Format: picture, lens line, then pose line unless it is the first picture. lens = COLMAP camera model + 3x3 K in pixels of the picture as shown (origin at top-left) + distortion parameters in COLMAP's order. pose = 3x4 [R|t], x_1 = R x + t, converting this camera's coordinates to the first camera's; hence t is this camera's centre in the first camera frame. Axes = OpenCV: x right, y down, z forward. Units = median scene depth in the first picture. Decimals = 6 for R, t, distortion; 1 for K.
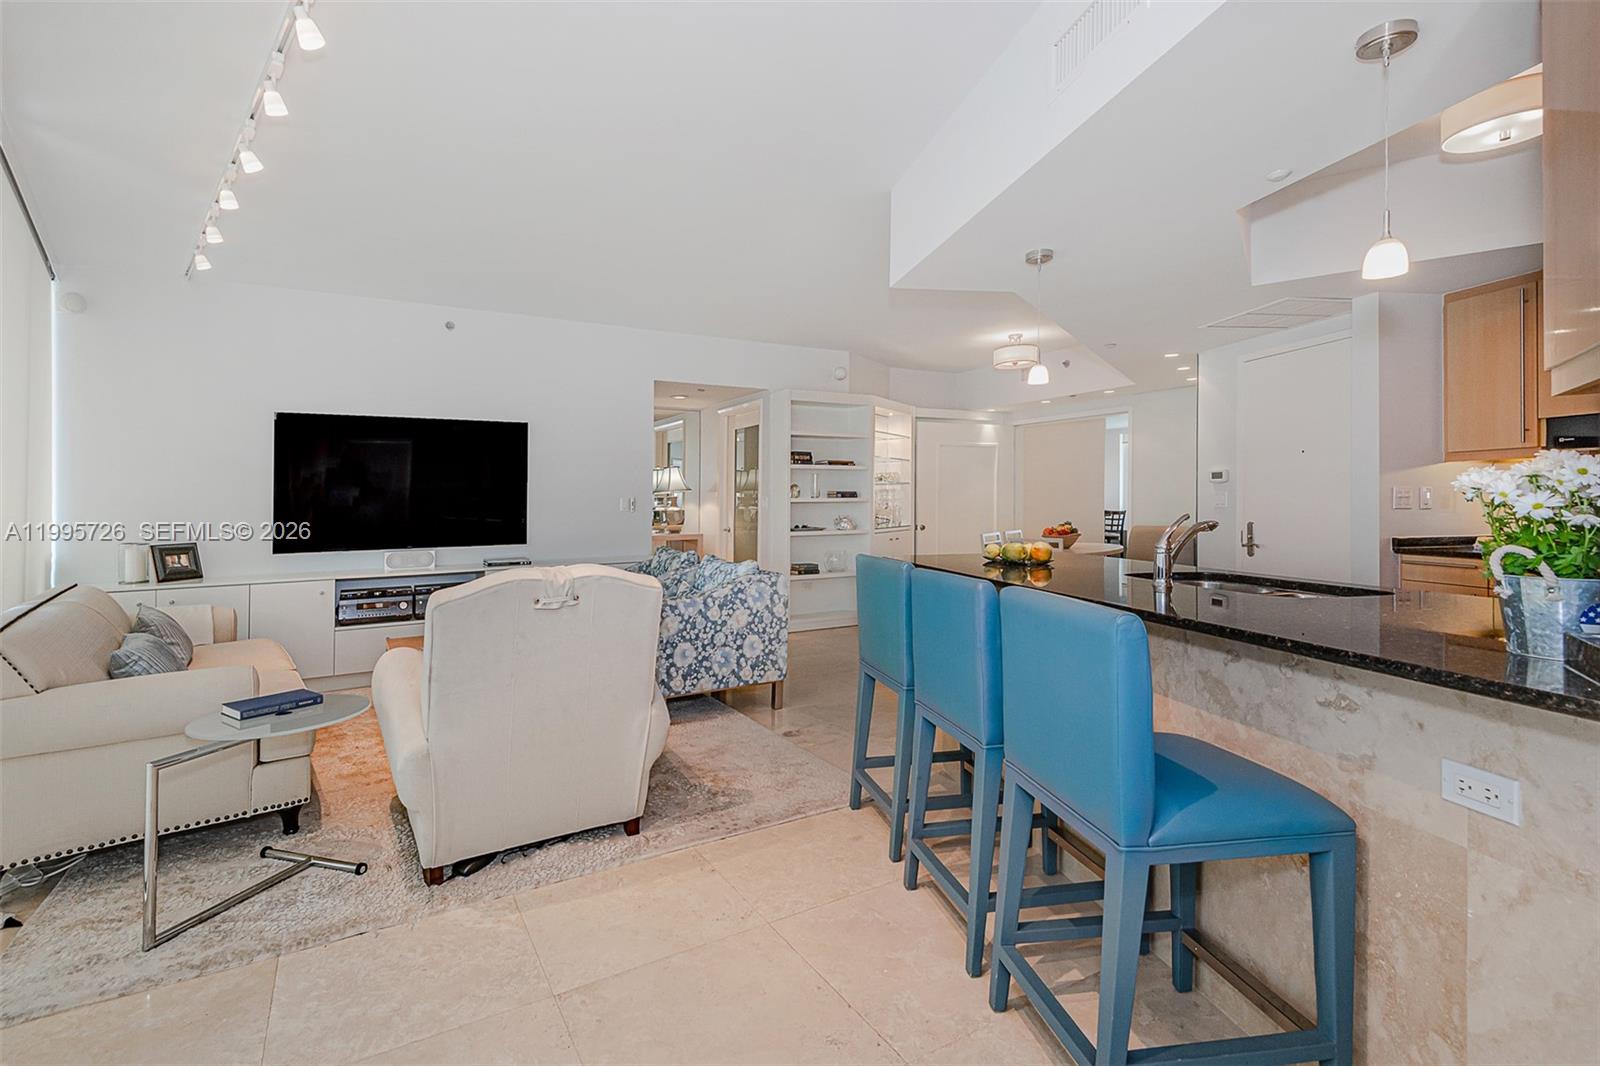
lens RADIAL K [[745.4, 0, 796.9], [0, 745.4, 517.3], [0, 0, 1]] dist [0.028481, -0.008929]
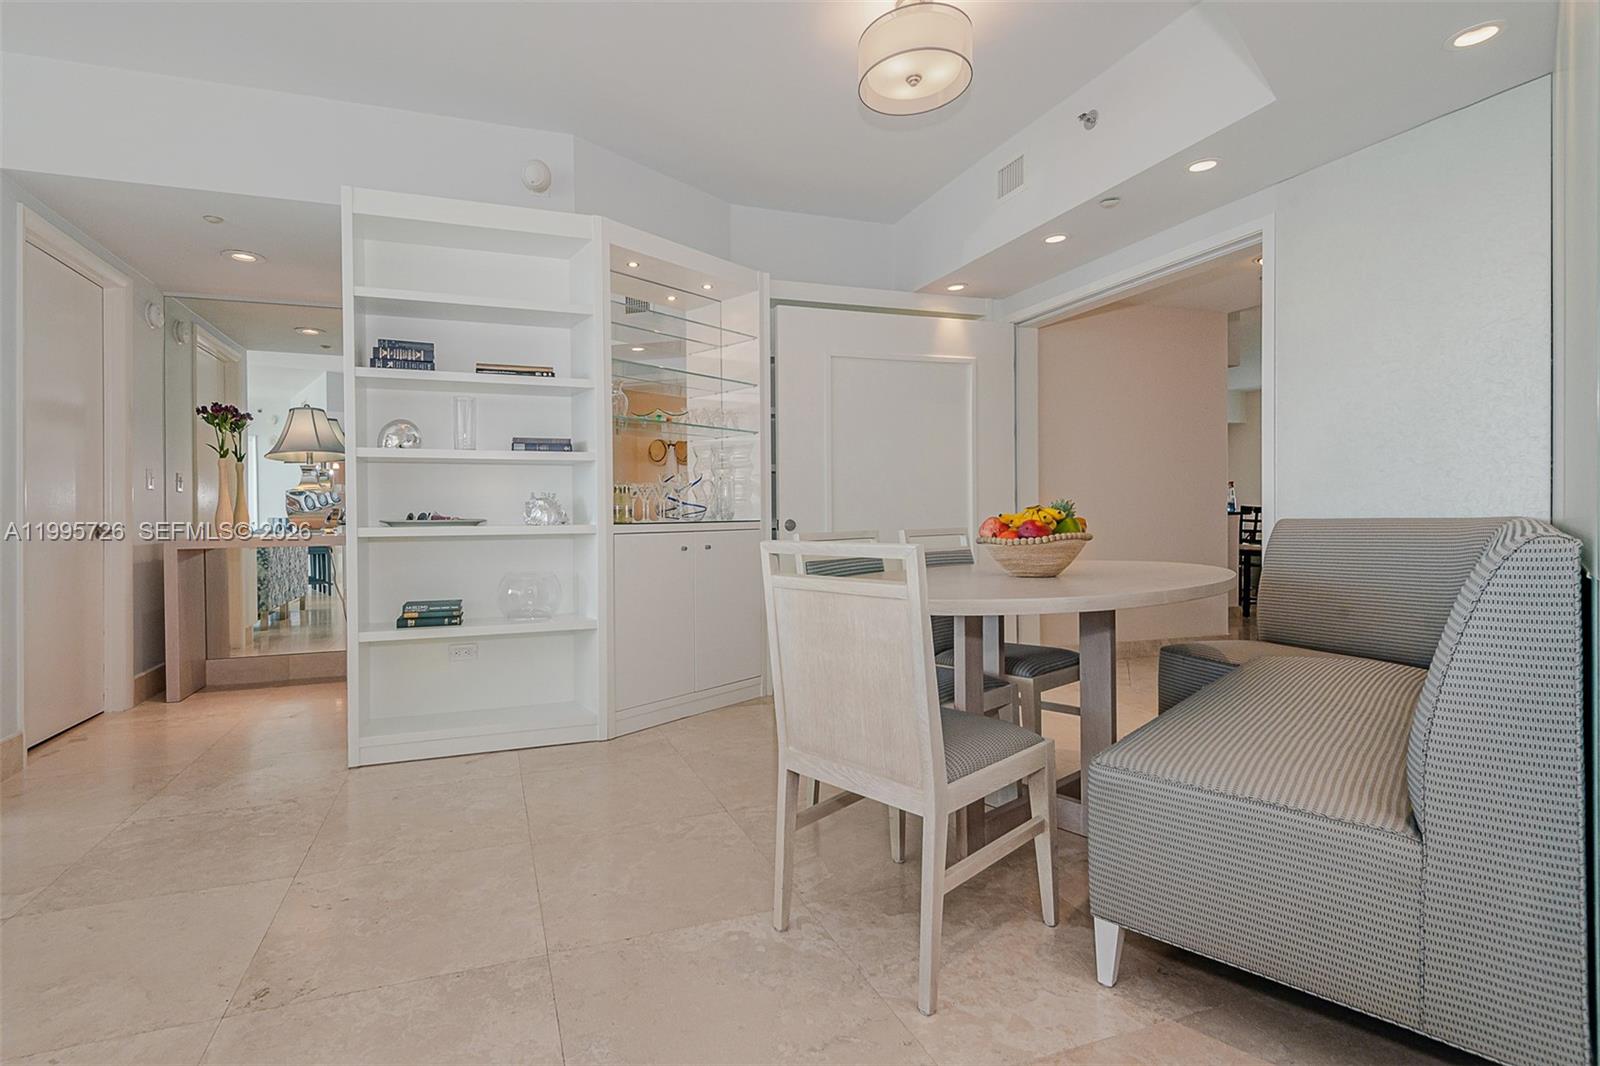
lens RADIAL K [[745.4, 0, 733.2], [0, 745.4, 516.4], [0, 0, 1]] dist [0.028481, -0.008929]
pose [[0.976191, 0.000634, -0.216910, 0.283429], [-0.003661, 0.999901, -0.013550, 0.017762], [0.216880, 0.014021, 0.976098, 0.618798]]
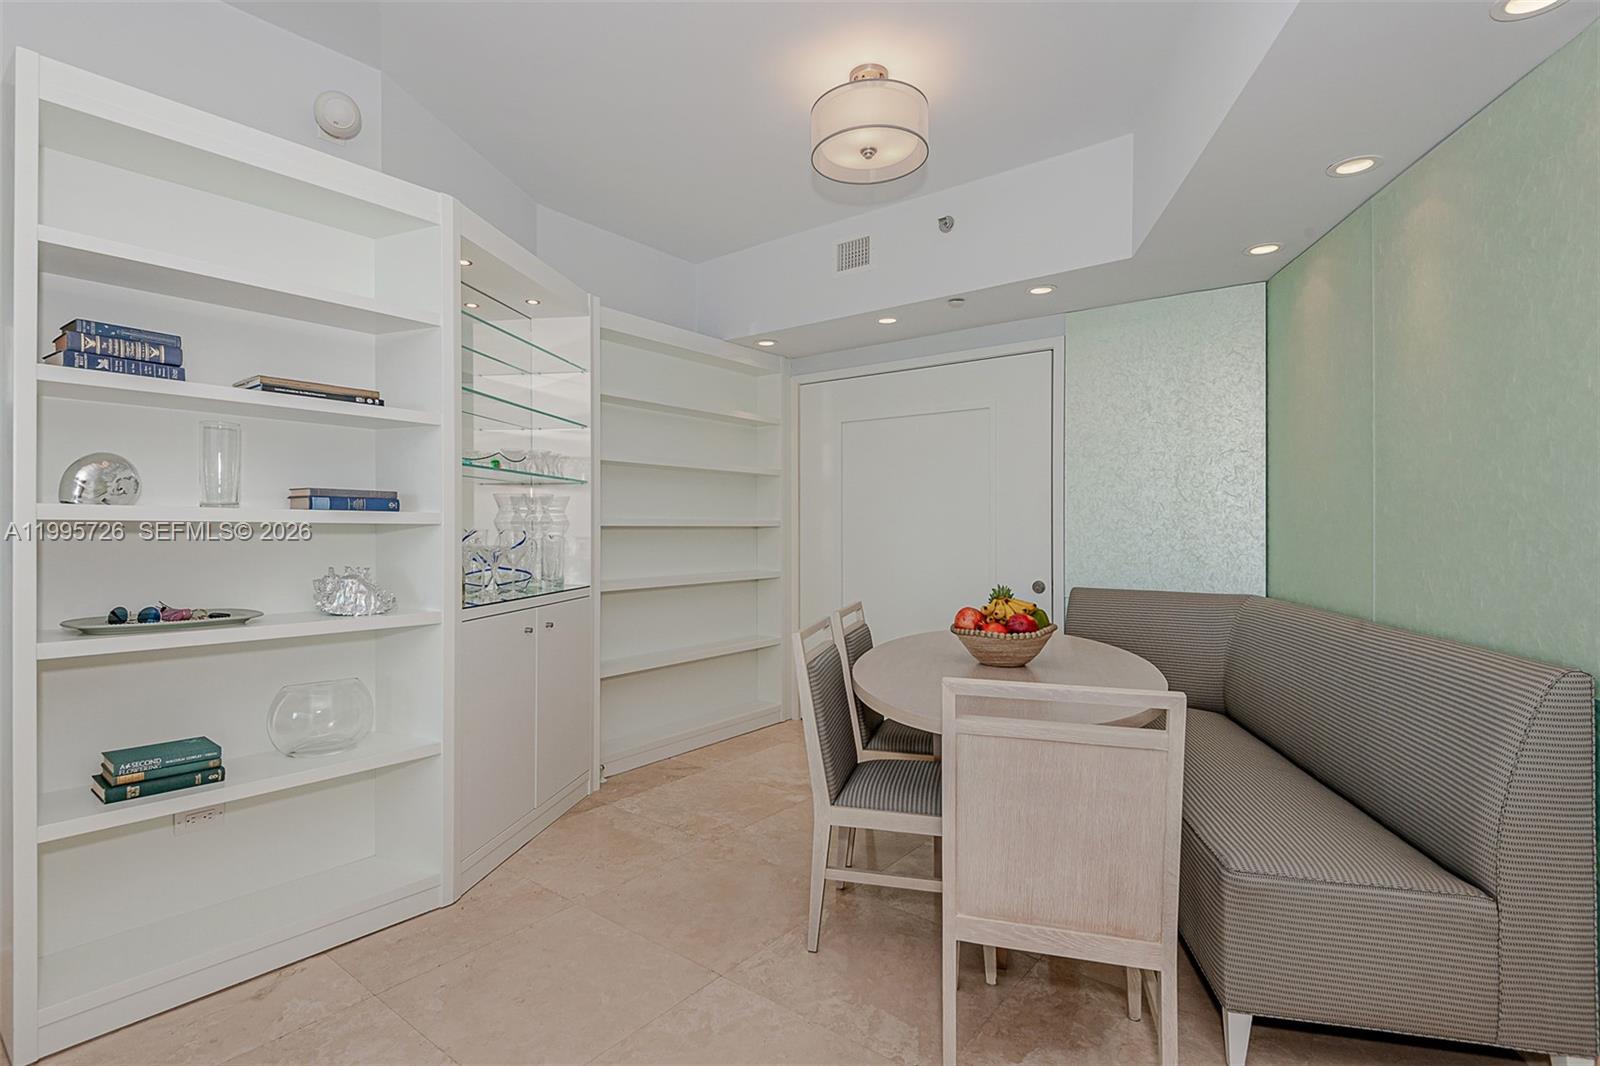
lens RADIAL K [[759.3, 0, 792.2], [0, 759.3, 529.0], [0, 0, 1]] dist [0.004013, -0.002246]
pose [[0.941395, 0.015039, 0.336970, 0.136081], [-0.006949, 0.999658, -0.025201, -0.012580], [-0.337234, 0.021383, 0.941178, 0.670172]]
